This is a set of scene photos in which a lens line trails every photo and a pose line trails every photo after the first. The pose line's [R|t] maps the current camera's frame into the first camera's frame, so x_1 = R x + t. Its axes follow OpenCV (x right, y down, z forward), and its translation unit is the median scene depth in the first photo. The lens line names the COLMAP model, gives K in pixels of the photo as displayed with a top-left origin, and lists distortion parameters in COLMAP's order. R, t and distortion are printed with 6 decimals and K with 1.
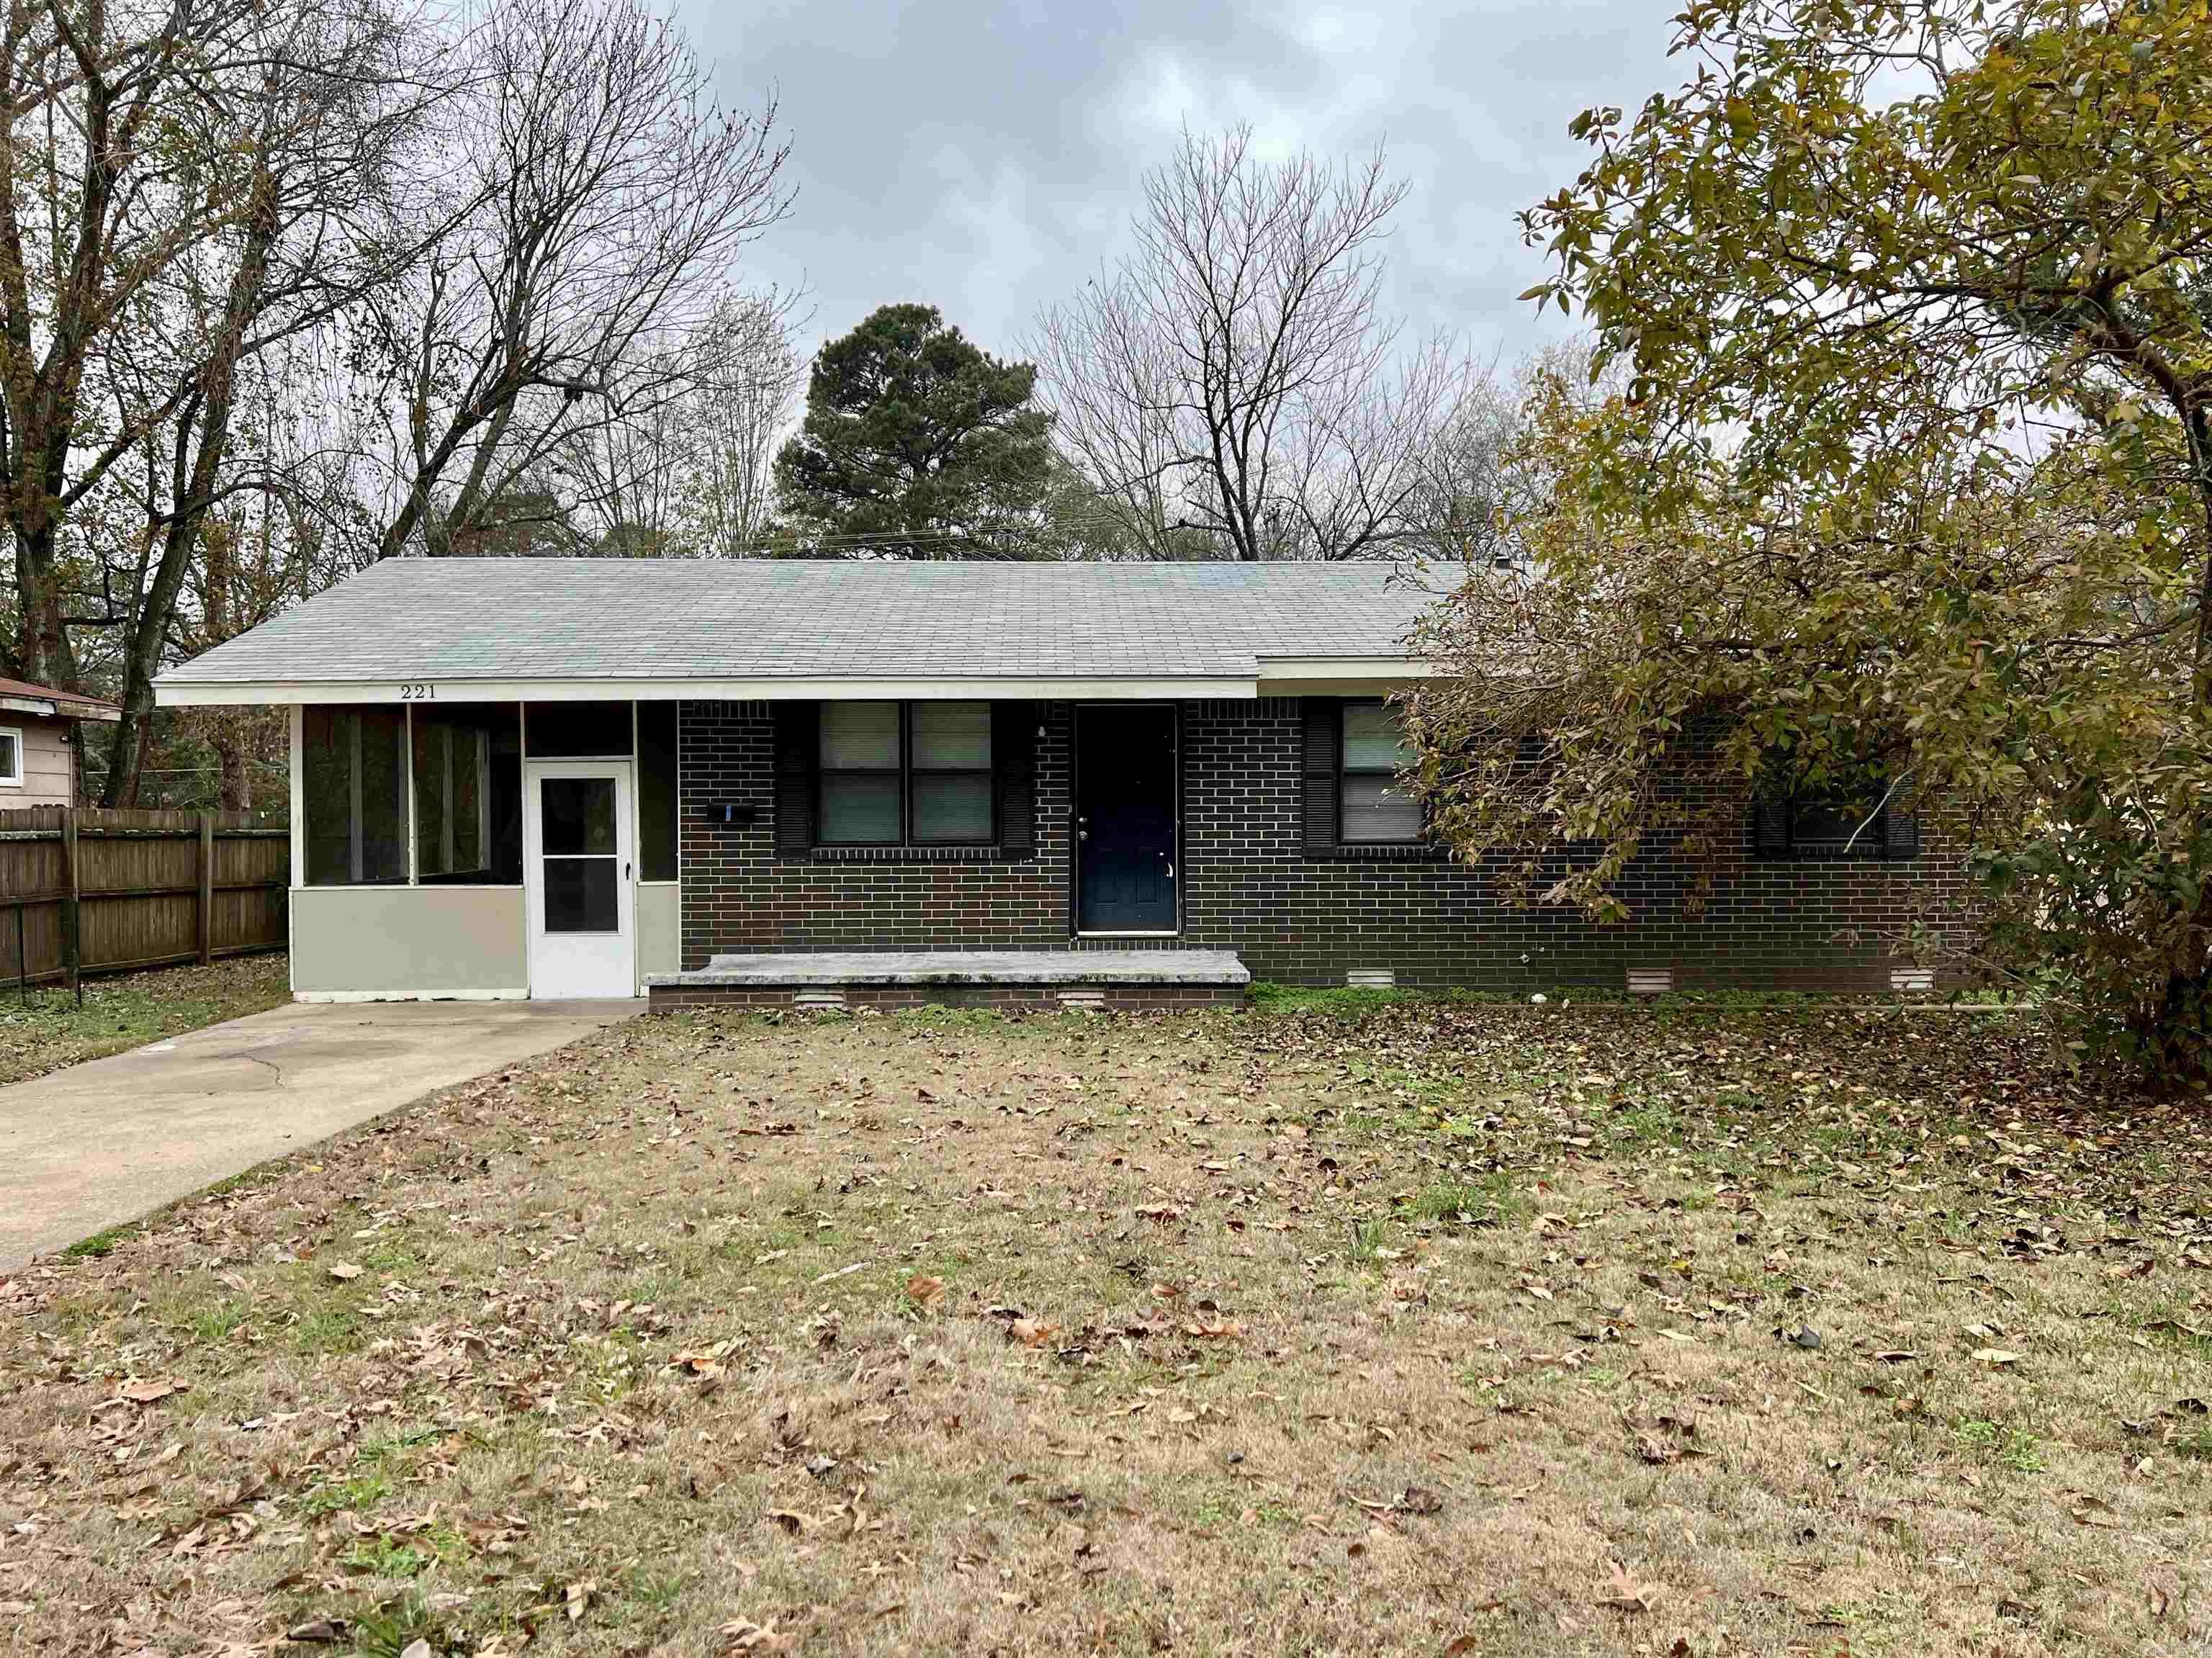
lens RADIAL K [[1634.7, 0, 1108.8], [0, 1634.7, 851.5], [0, 0, 1]] dist [-0.003624, -0.004342]
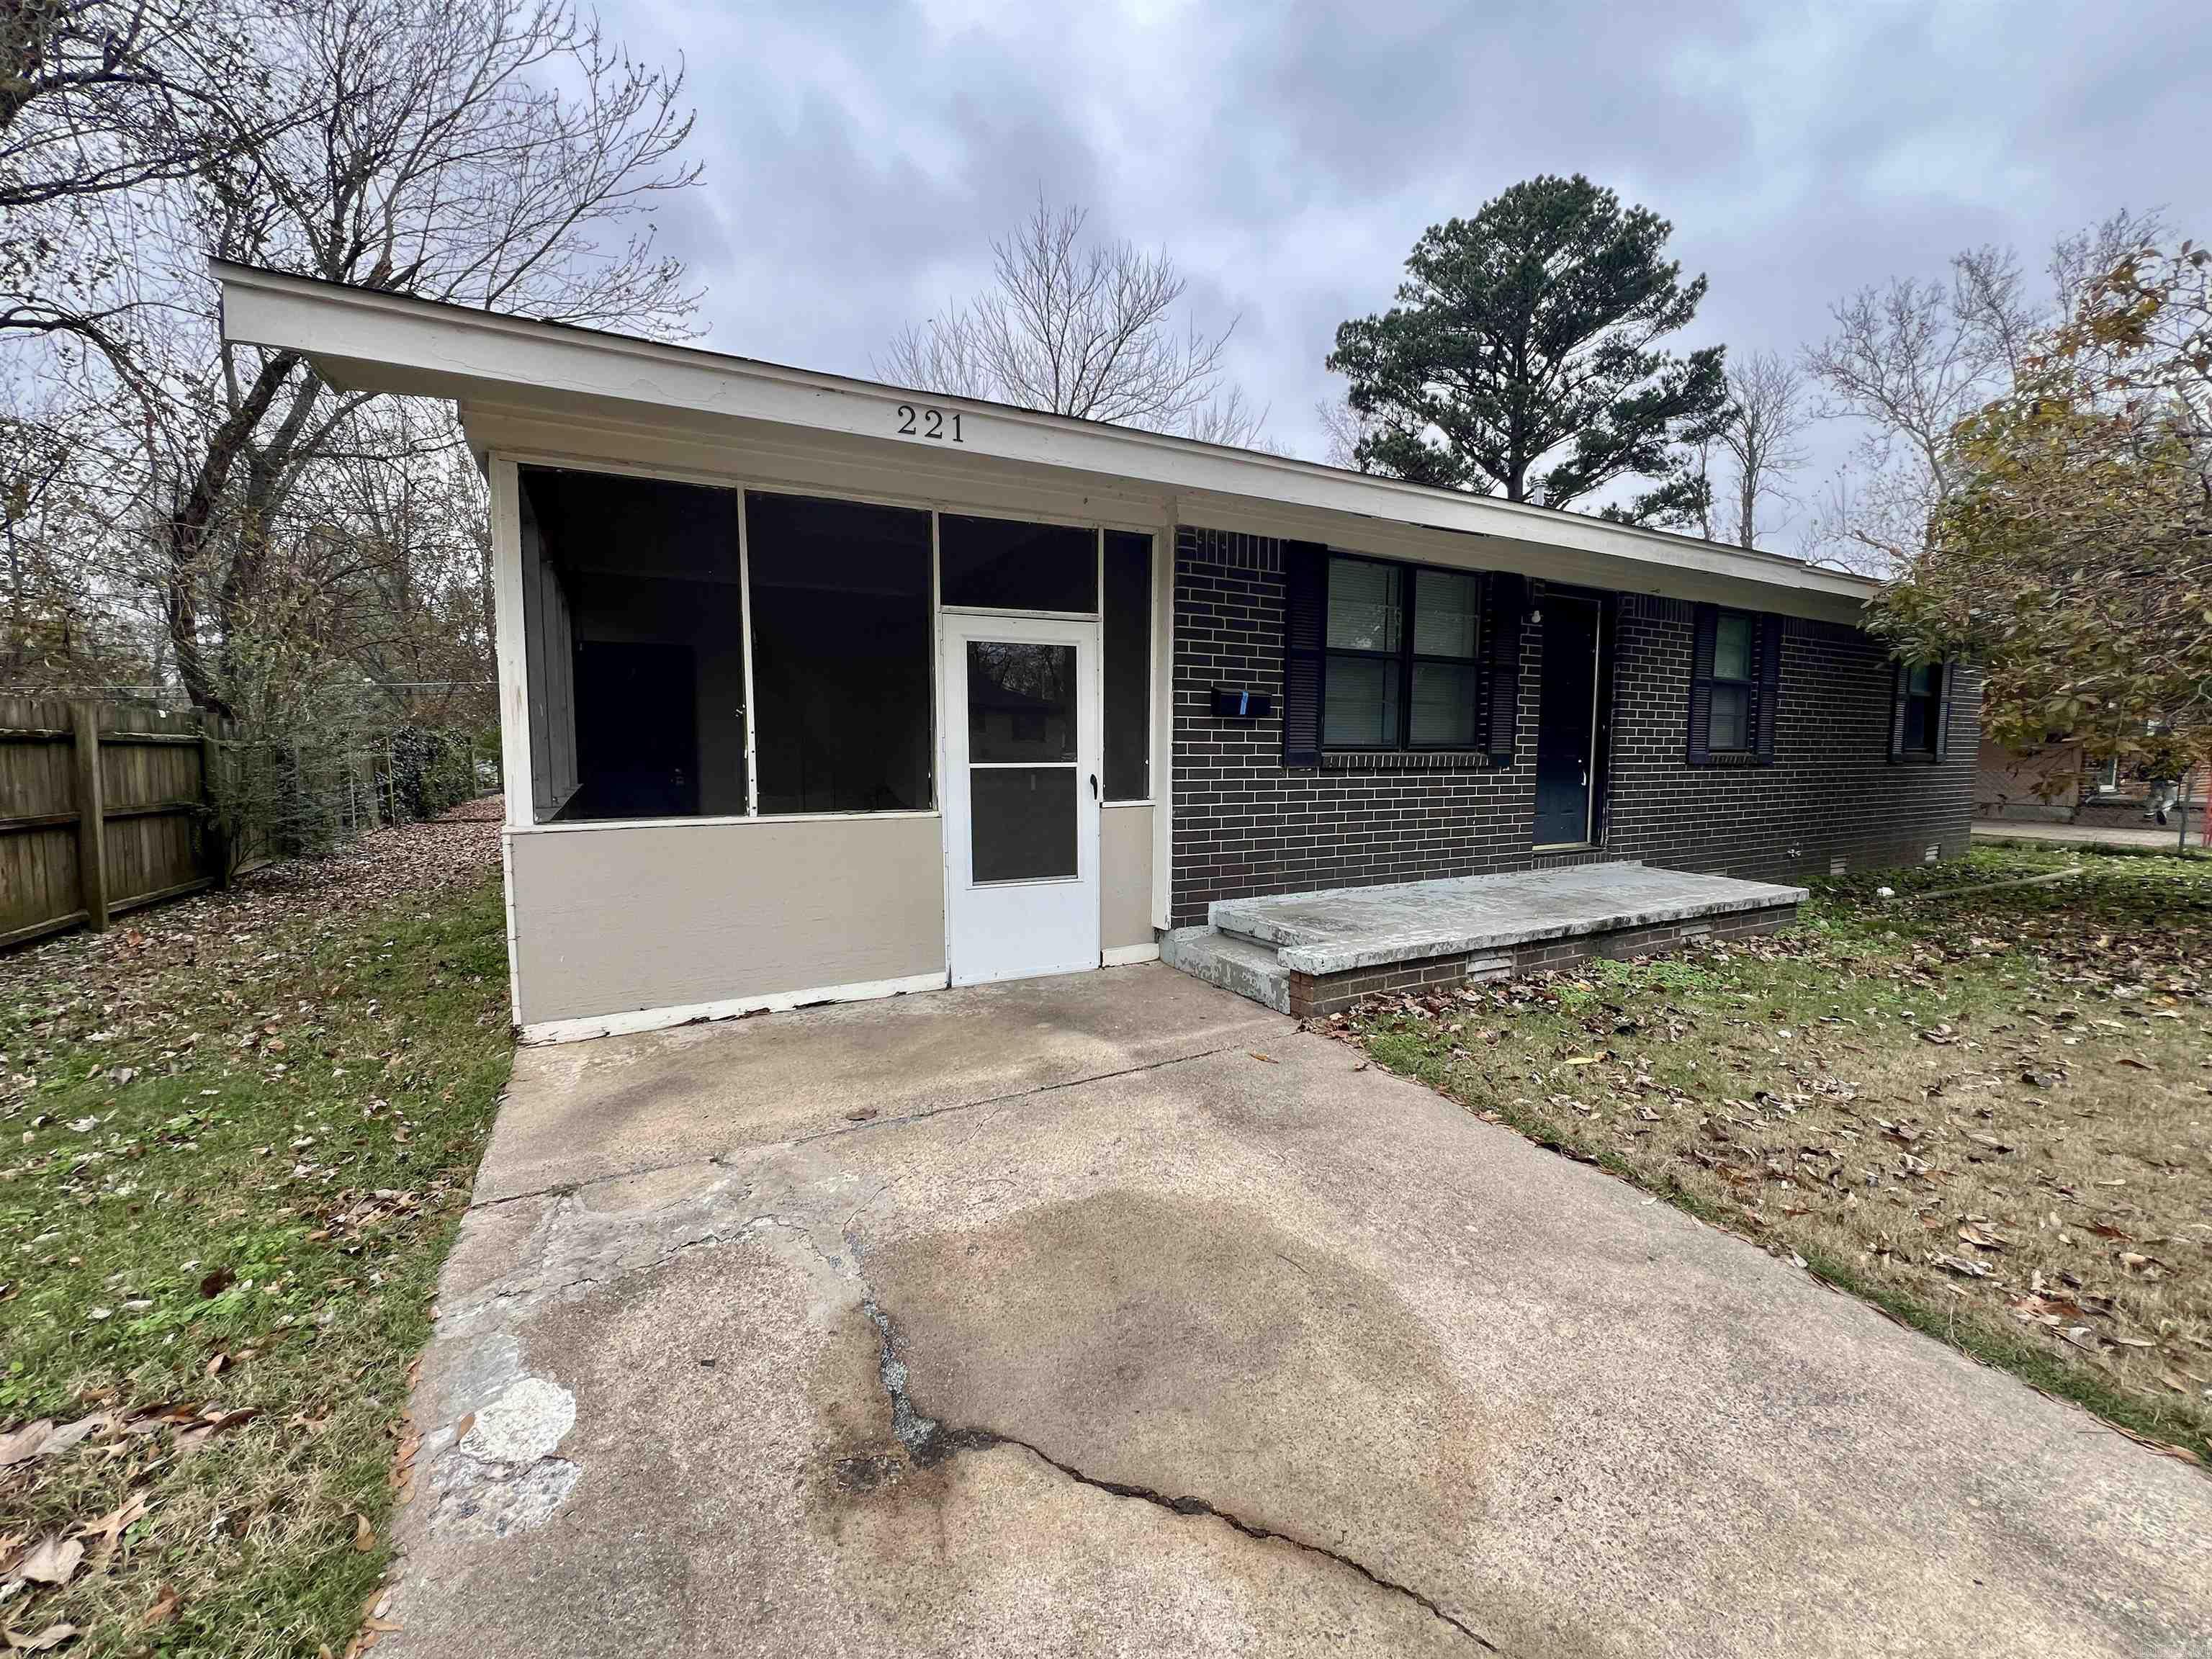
lens RADIAL K [[886.7, 0, 1100.5], [0, 886.7, 825.6], [0, 0, 1]] dist [0.005859, 0.000090]
pose [[0.909106, -0.031016, 0.415408, -0.444141], [0.003474, 0.997754, 0.066893, 0.003365], [-0.416550, -0.059369, 0.907172, 0.663426]]
